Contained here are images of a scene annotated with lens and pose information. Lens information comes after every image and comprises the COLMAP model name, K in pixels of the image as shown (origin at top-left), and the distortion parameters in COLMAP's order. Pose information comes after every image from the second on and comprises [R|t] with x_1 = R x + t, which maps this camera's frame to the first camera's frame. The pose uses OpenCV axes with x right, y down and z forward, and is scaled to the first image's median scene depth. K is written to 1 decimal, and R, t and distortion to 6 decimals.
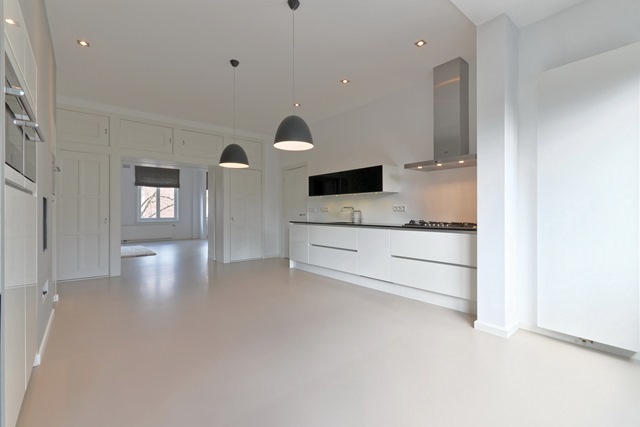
lens RADIAL K [[285.9, 0, 326.3], [0, 285.9, 213.5], [0, 0, 1]] dist [0.012568, 0.000233]
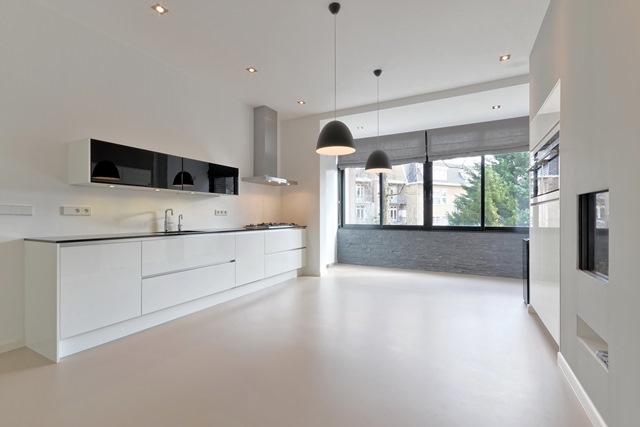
lens RADIAL K [[285.9, 0, 326.3], [0, 285.9, 213.5], [0, 0, 1]] dist [0.012568, 0.000233]
pose [[-0.380791, 0.013691, 0.924560, -0.725019], [0.002866, 0.999903, -0.013626, -0.000847], [-0.924657, -0.002539, -0.380793, 0.945125]]
